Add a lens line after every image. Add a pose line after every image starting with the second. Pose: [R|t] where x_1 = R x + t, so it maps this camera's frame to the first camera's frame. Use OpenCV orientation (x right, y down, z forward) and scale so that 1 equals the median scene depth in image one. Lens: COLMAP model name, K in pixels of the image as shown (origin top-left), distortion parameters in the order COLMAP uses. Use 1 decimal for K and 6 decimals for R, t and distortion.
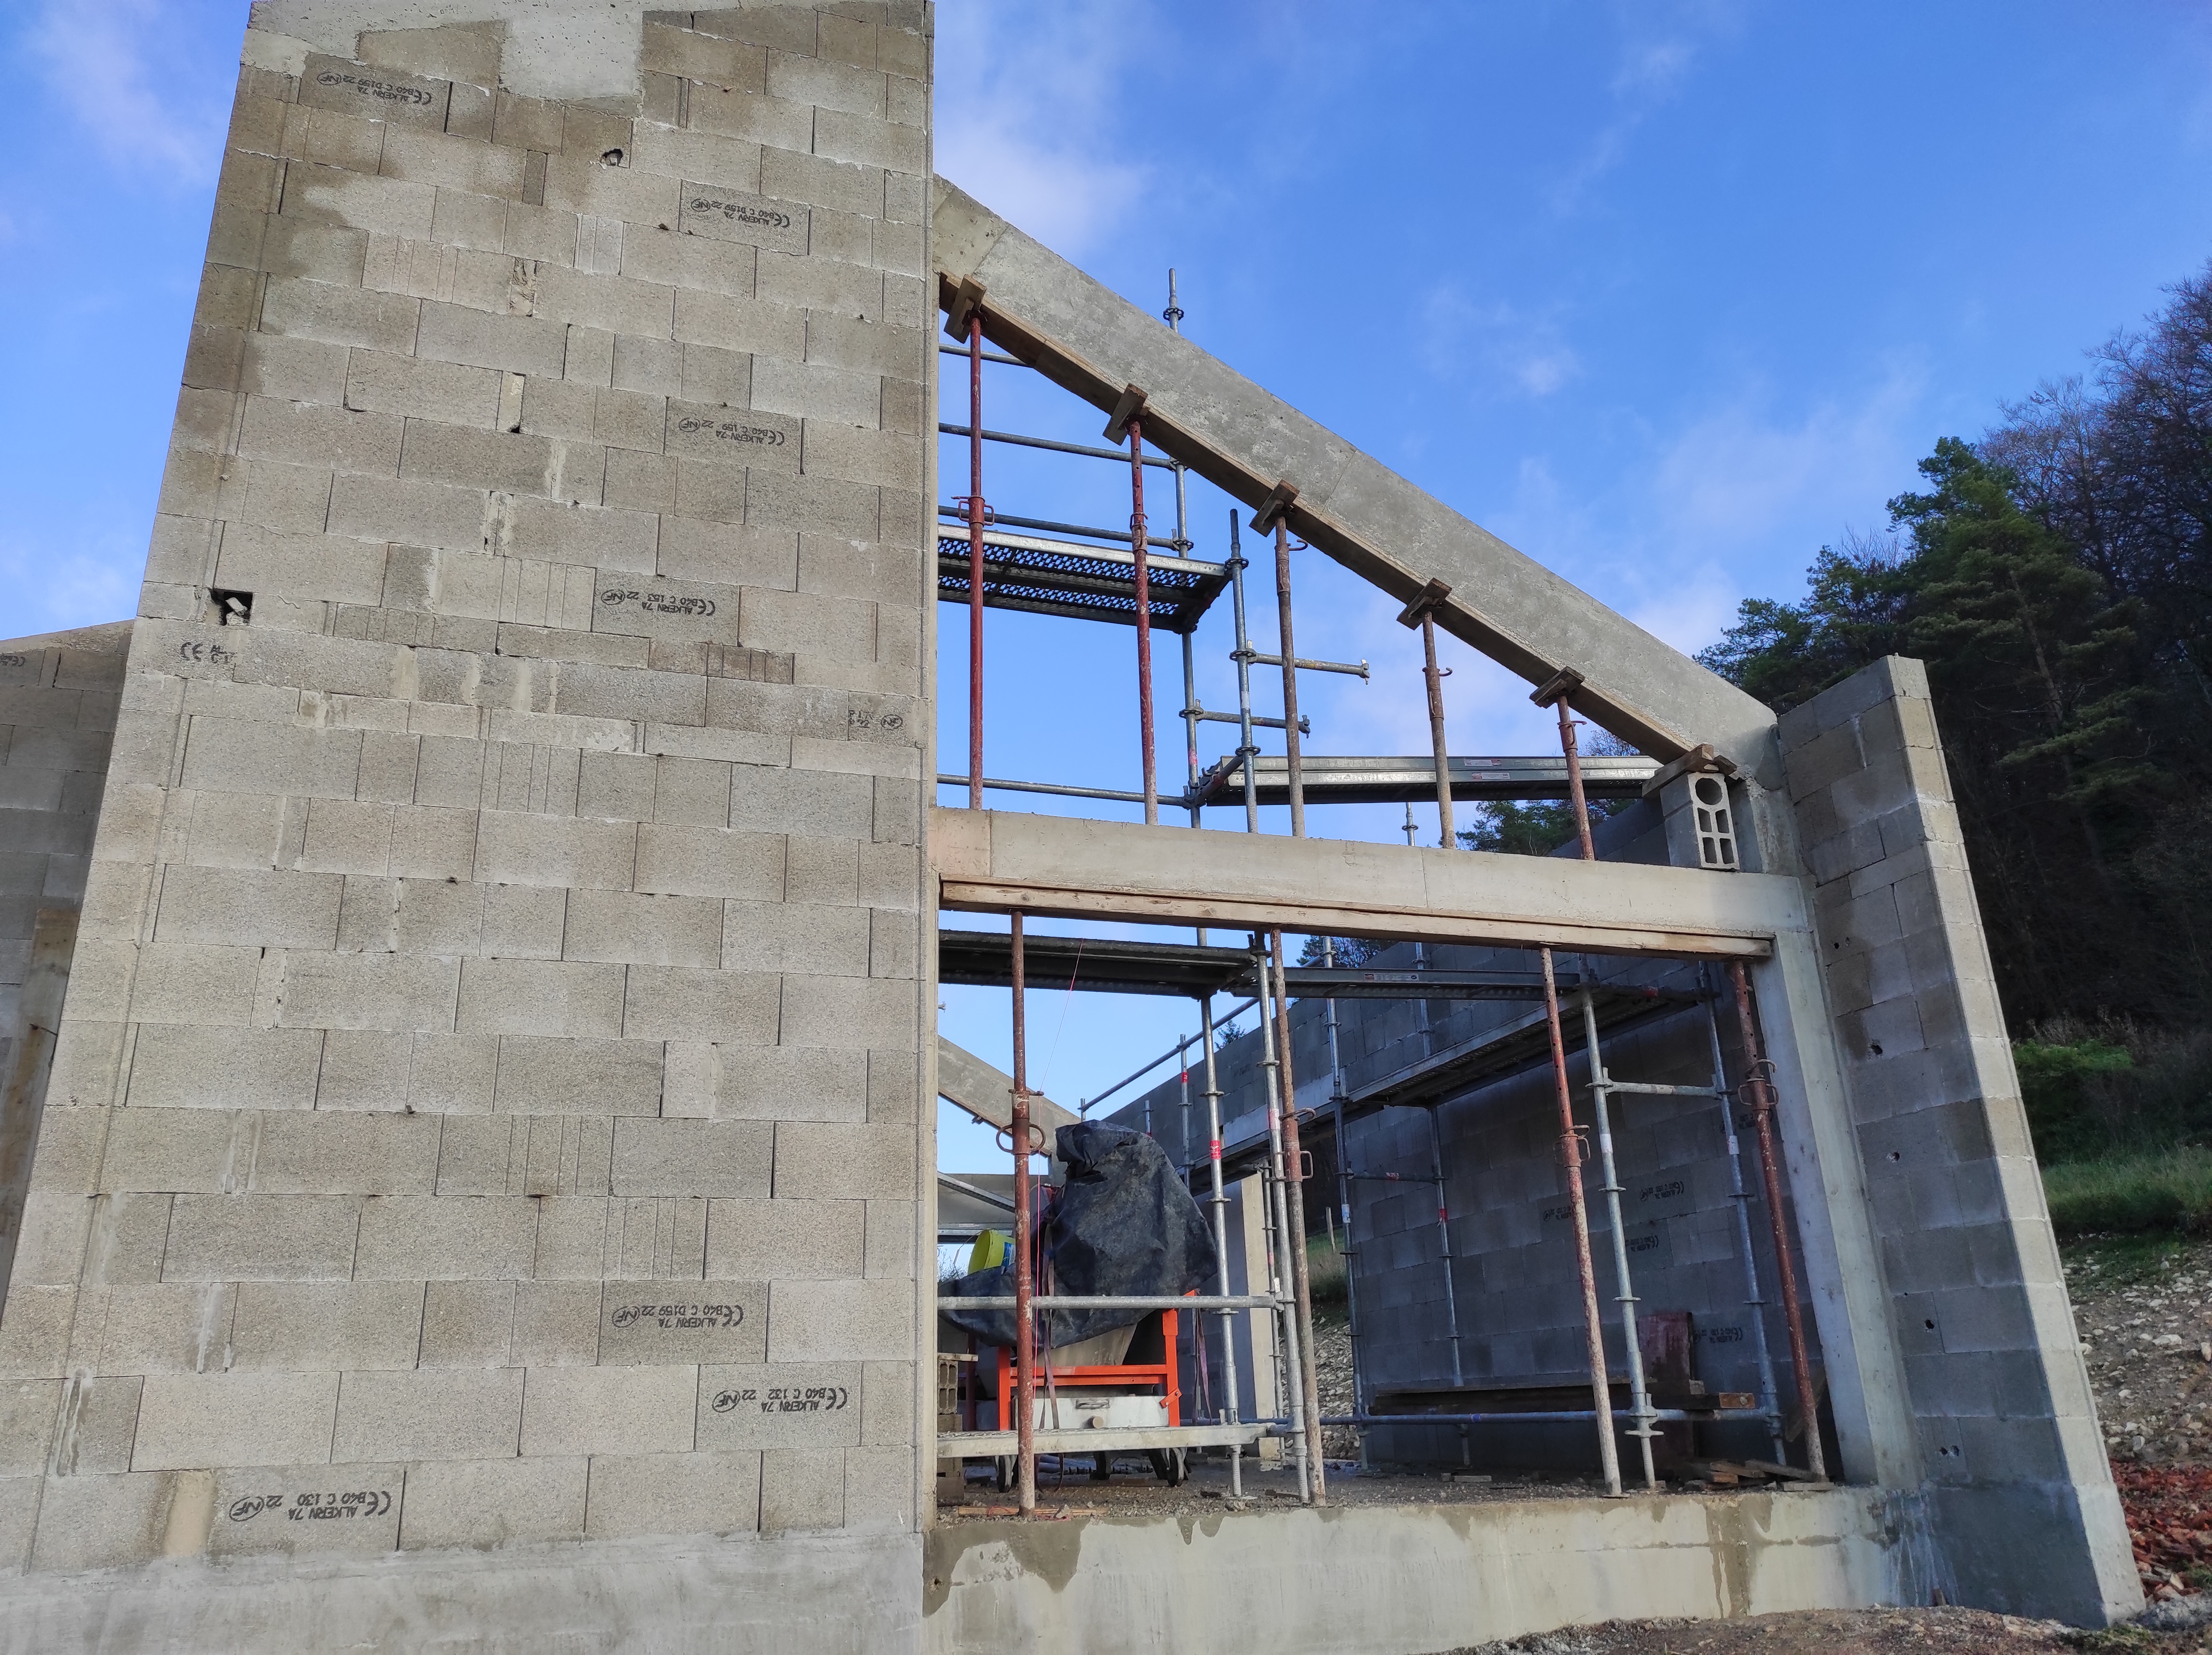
lens RADIAL K [[1627.5, 0, 1106.0], [0, 1627.5, 827.5], [0, 0, 1]] dist [0.062621, -0.047714]
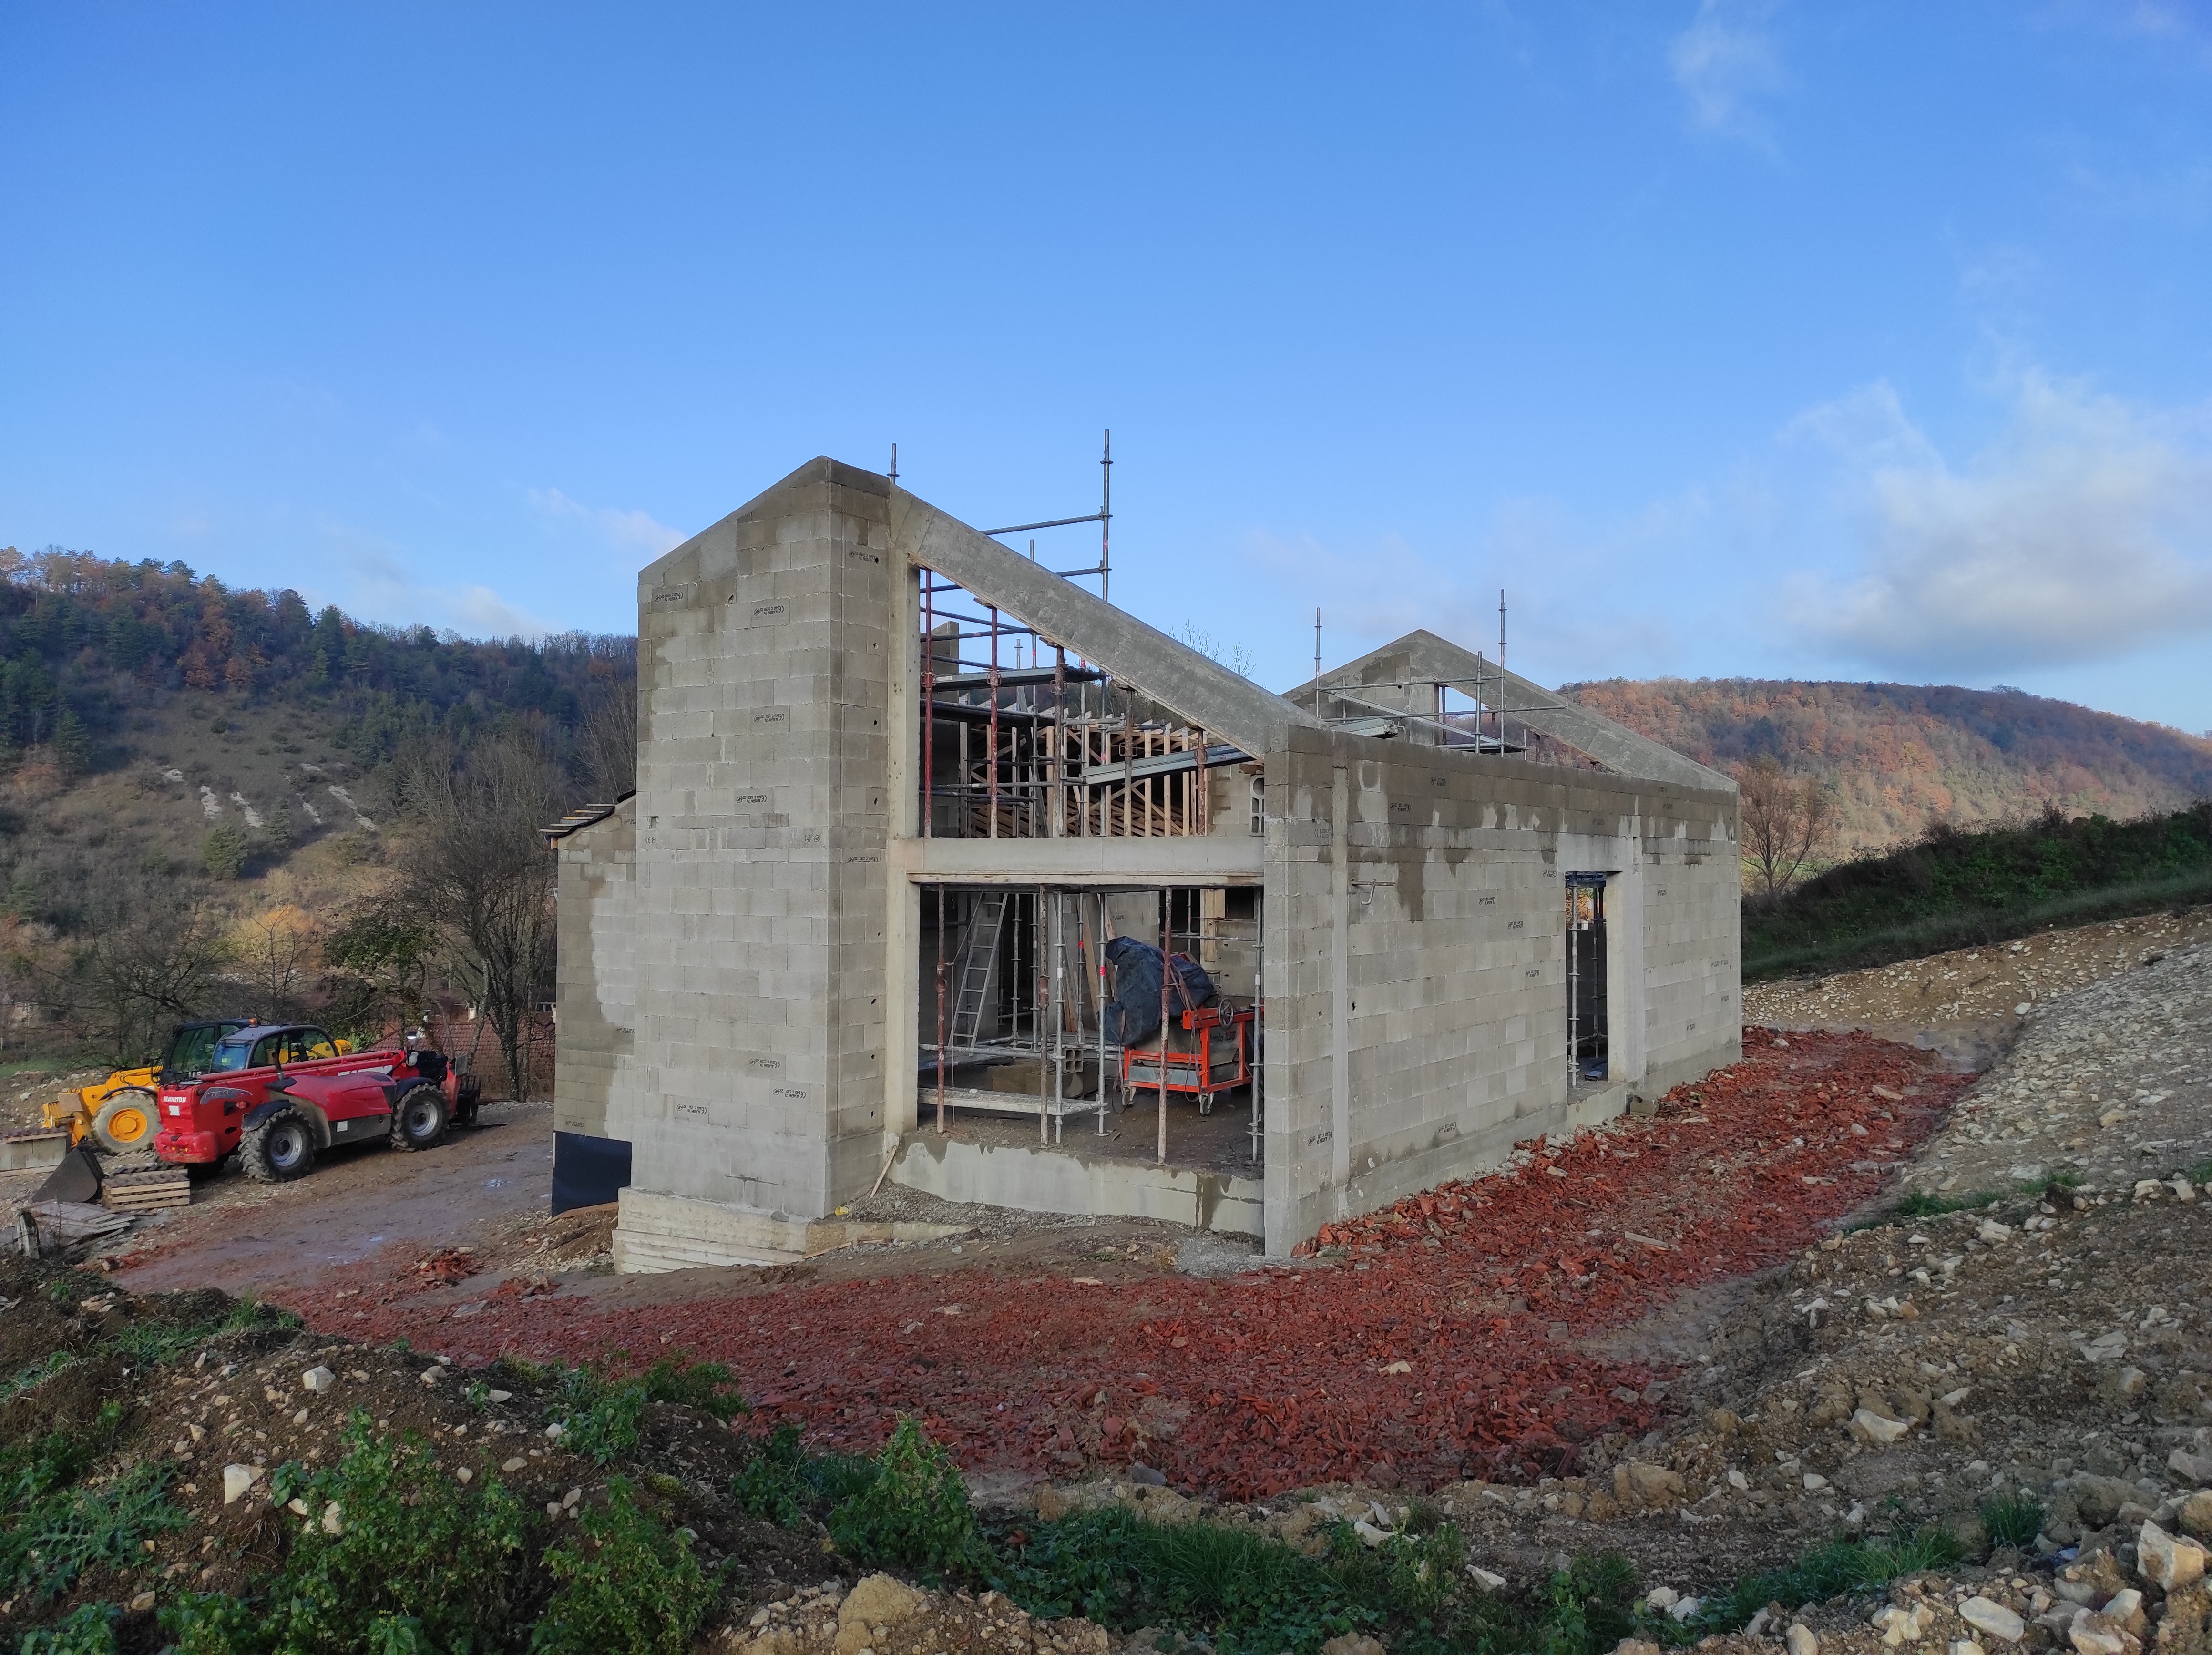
lens RADIAL K [[1627.5, 0, 1106.0], [0, 1627.5, 827.5], [0, 0, 1]] dist [0.062621, -0.047714]
pose [[0.628997, 0.005042, -0.777391, 2.130457], [0.247716, 0.946555, 0.206569, -0.496981], [0.736885, -0.322503, 0.594131, -0.150160]]
